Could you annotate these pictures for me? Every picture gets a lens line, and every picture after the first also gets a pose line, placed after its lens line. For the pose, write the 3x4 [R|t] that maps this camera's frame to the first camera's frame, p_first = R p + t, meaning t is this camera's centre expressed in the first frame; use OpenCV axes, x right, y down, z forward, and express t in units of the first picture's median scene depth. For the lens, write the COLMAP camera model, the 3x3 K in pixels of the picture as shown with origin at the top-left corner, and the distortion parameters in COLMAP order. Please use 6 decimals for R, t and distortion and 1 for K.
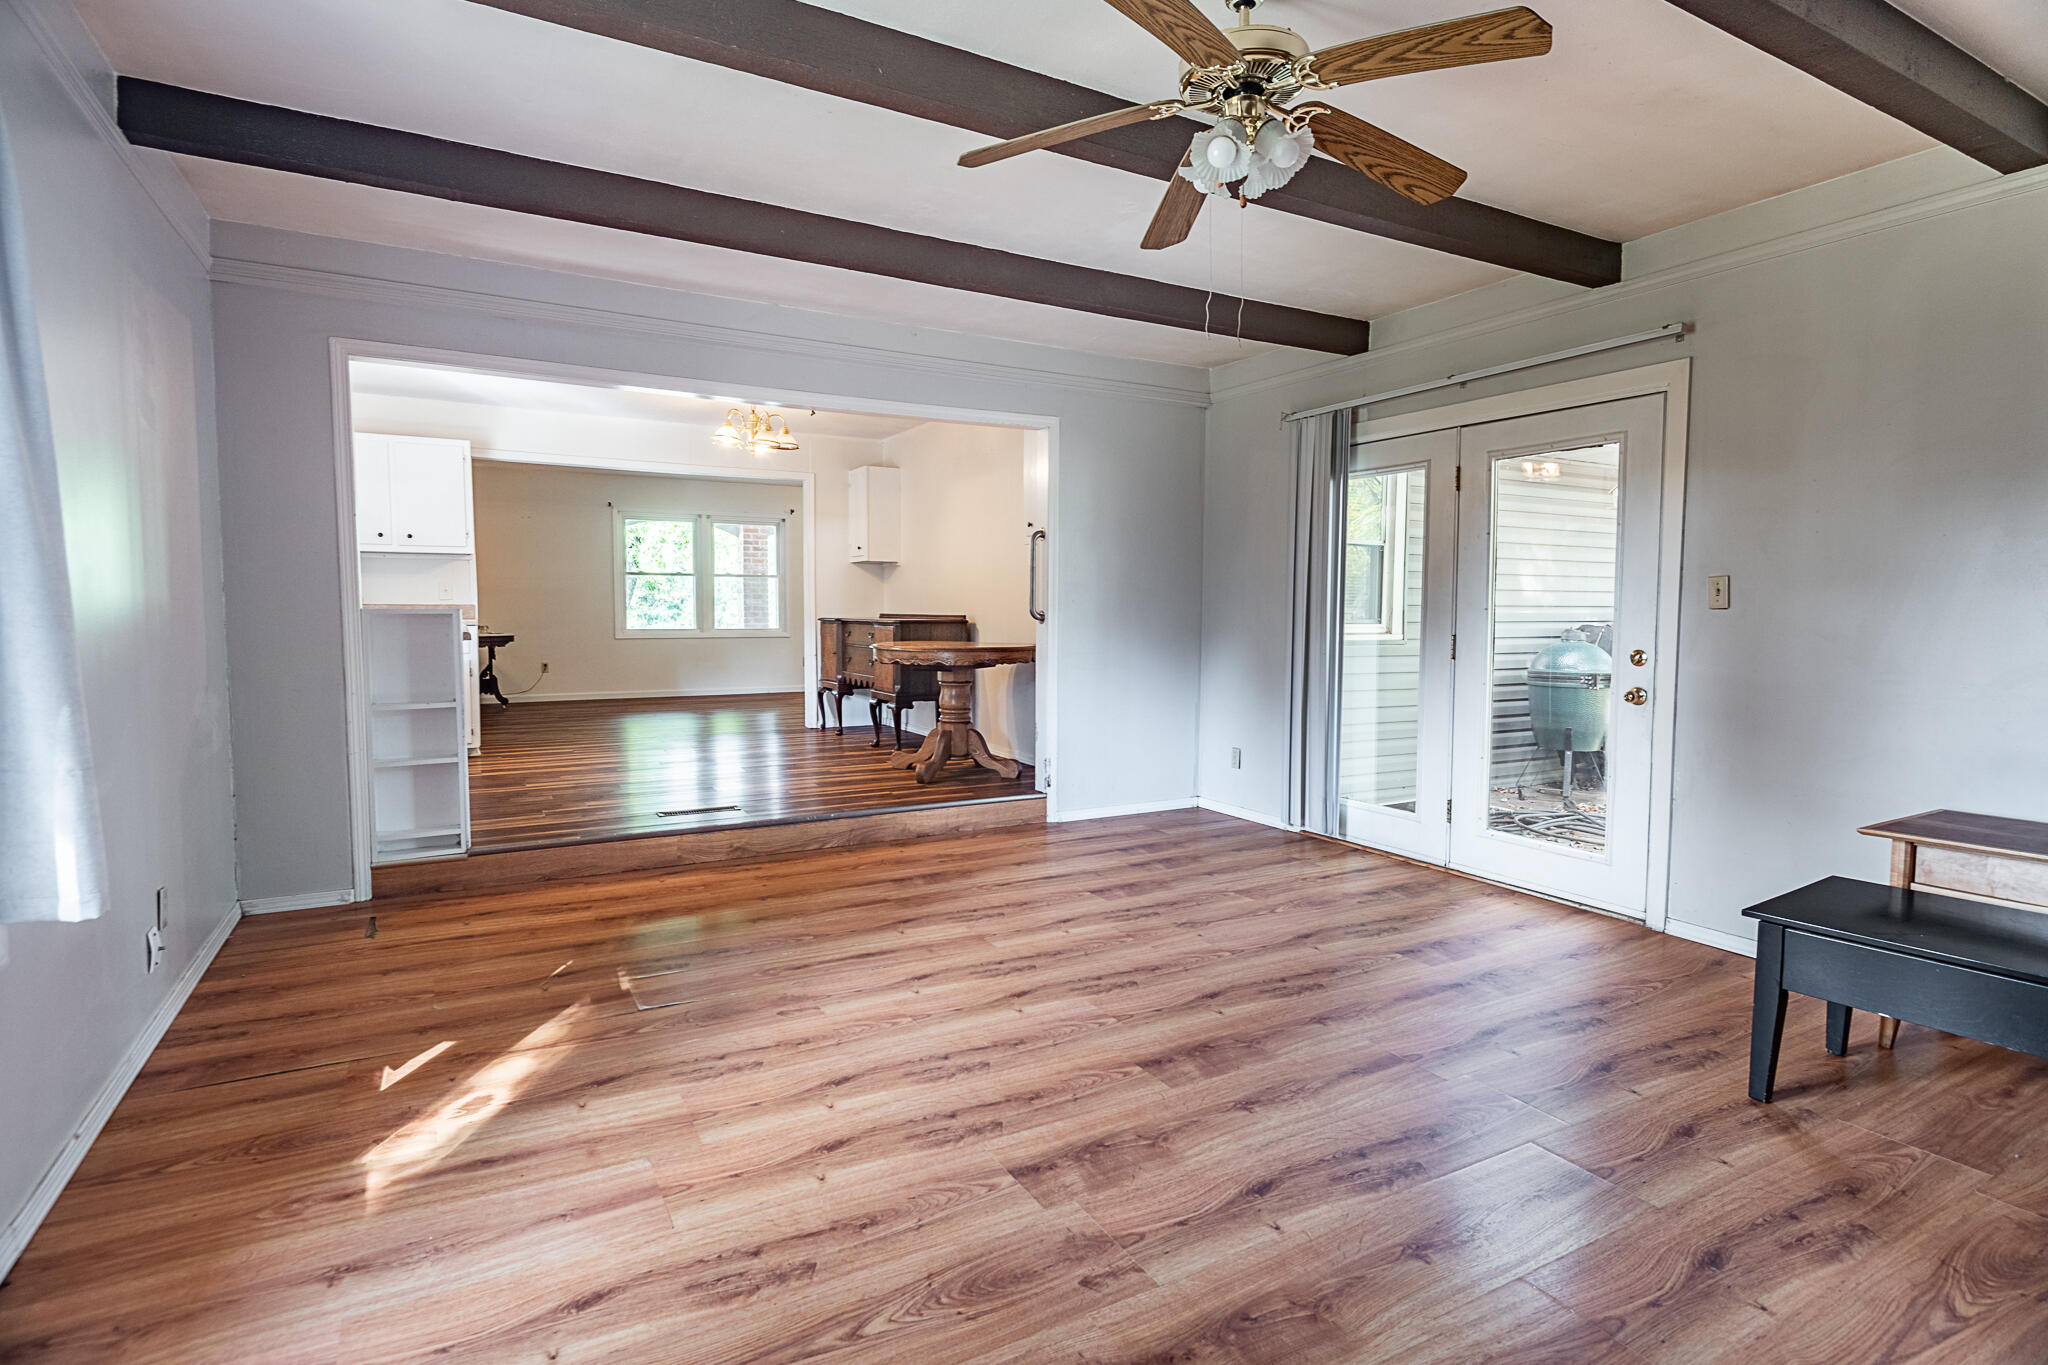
lens RADIAL K [[1041.4, 0, 1040.5], [0, 1041.4, 672.6], [0, 0, 1]] dist [-0.005104, -0.000867]
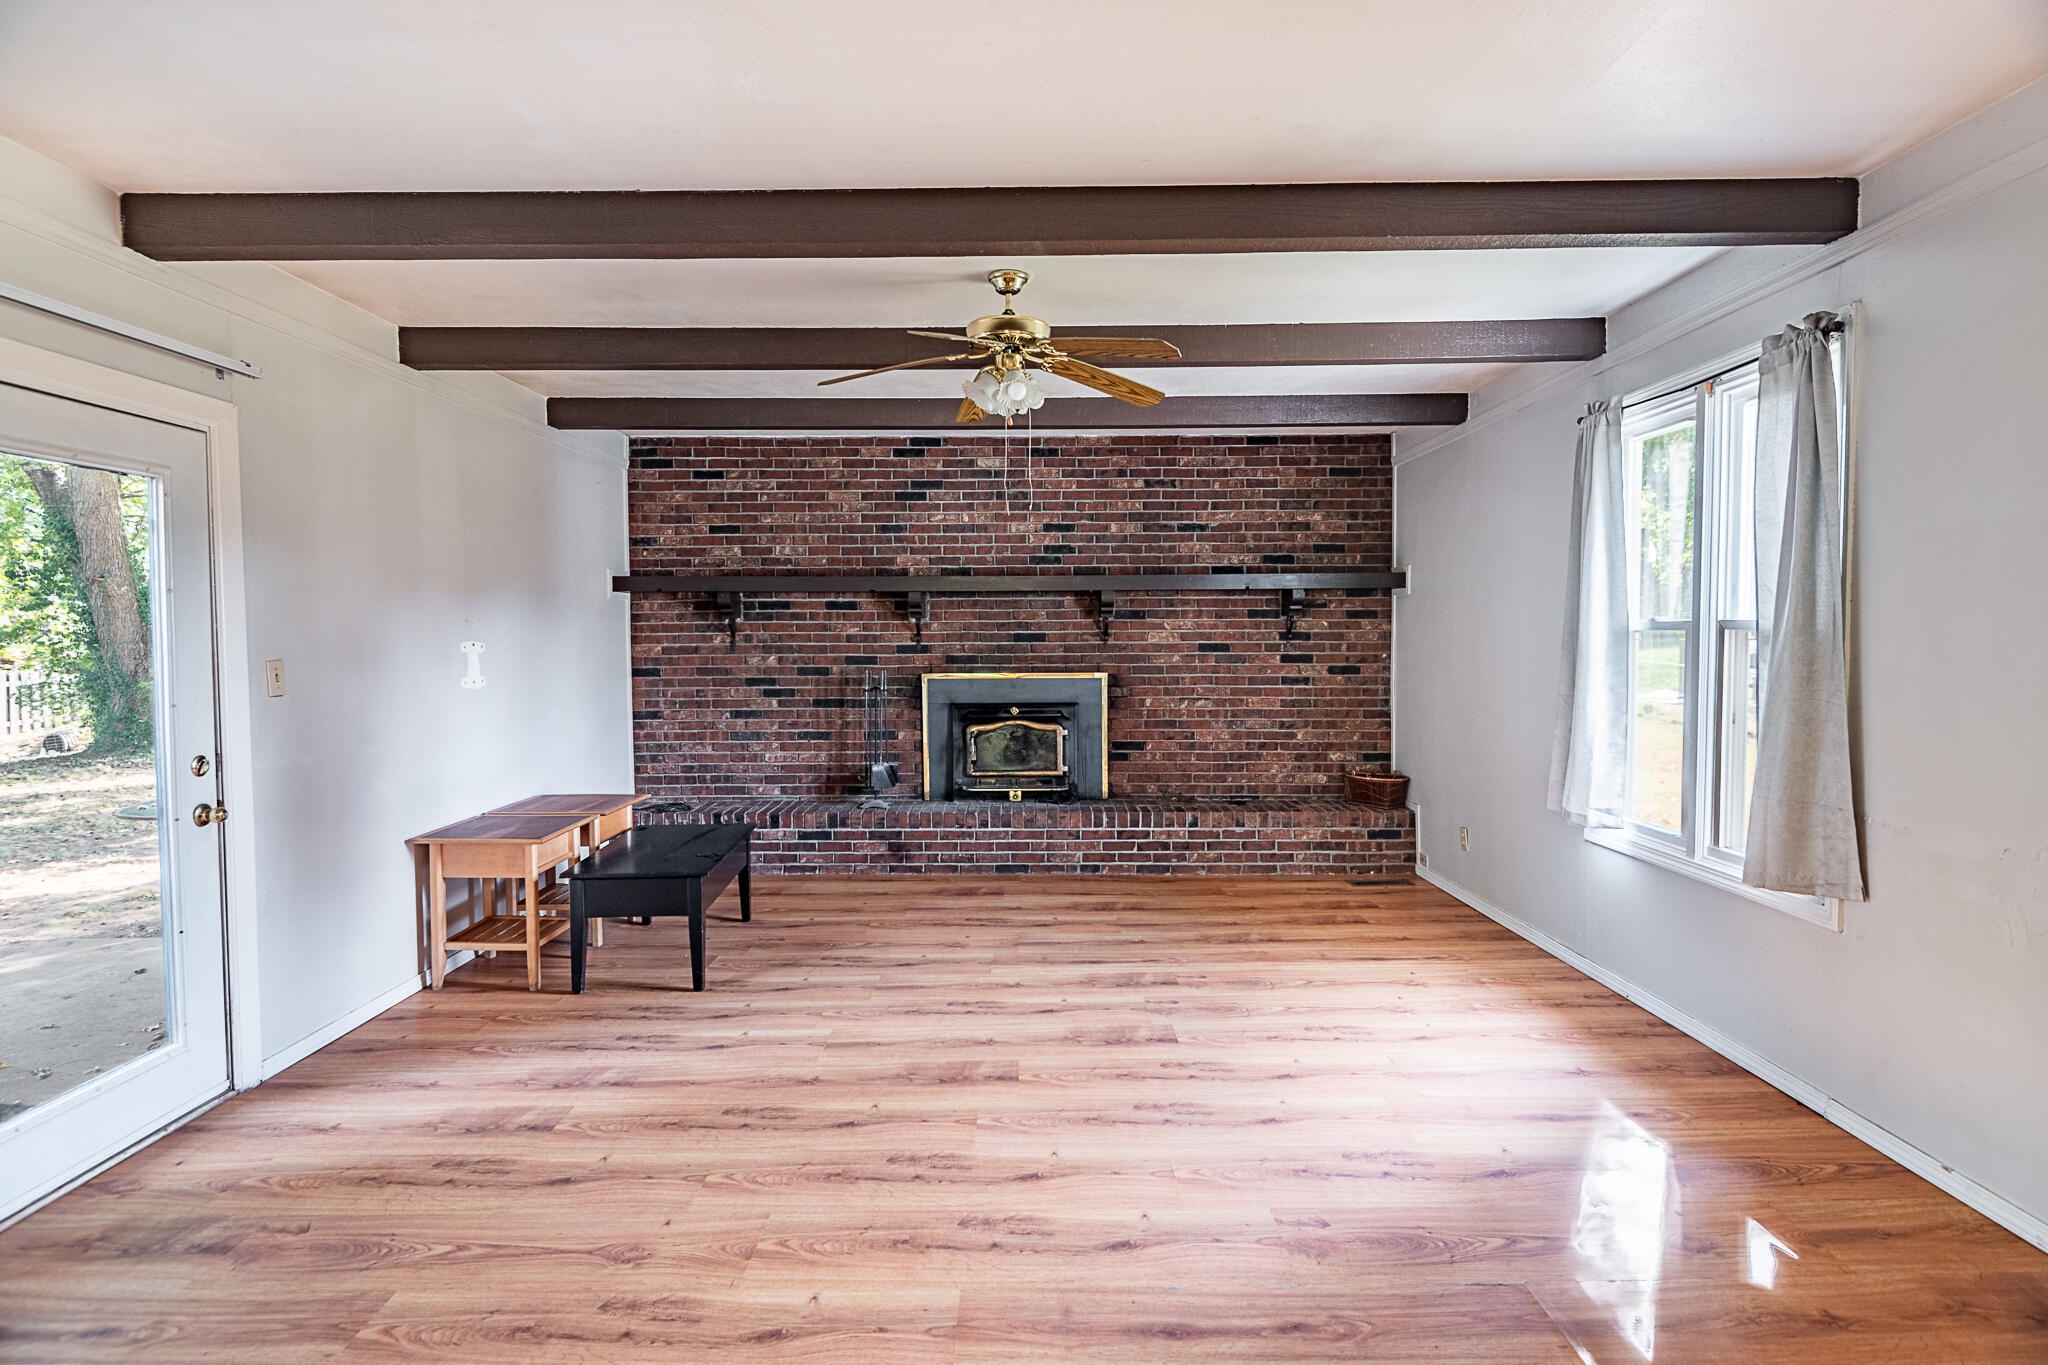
lens RADIAL K [[1020.1, 0, 1018.3], [0, 1020.1, 674.1], [0, 0, 1]] dist [0.002589, -0.007278]
pose [[-0.862982, -0.017411, 0.504935, -0.483528], [0.036594, 0.994627, 0.096840, -0.193495], [-0.503908, 0.102049, -0.857708, 1.944422]]
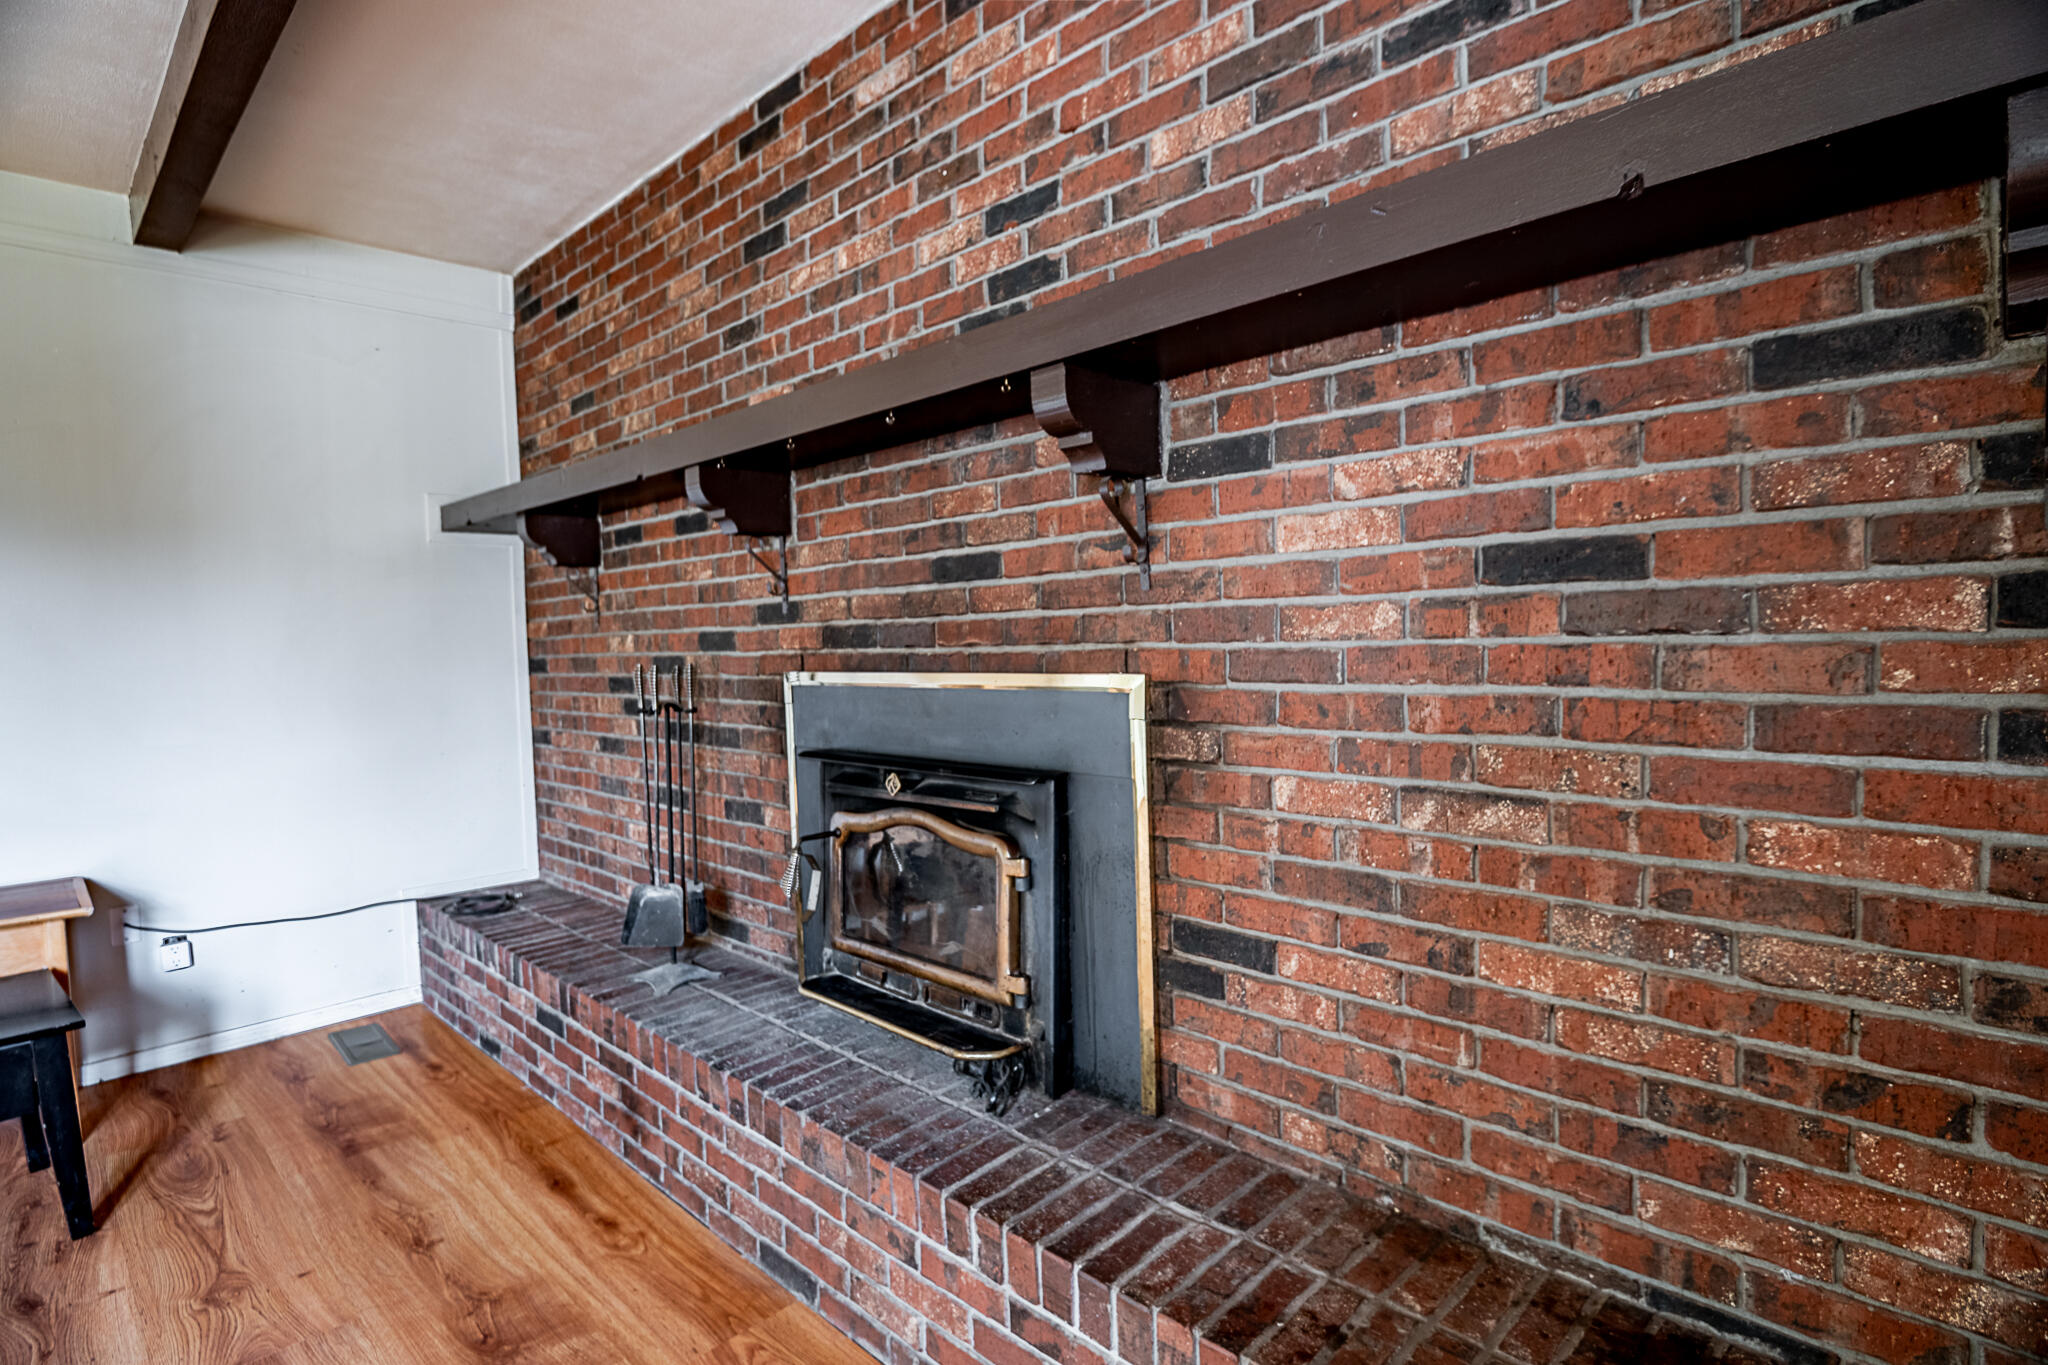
lens RADIAL K [[1020.1, 0, 1018.3], [0, 1020.1, 674.1], [0, 0, 1]] dist [0.002589, -0.007278]
pose [[-0.267352, -0.033465, 0.963018, -0.095659], [0.095727, 0.993531, 0.061102, -0.013123], [-0.958832, 0.108523, -0.262419, 0.103784]]
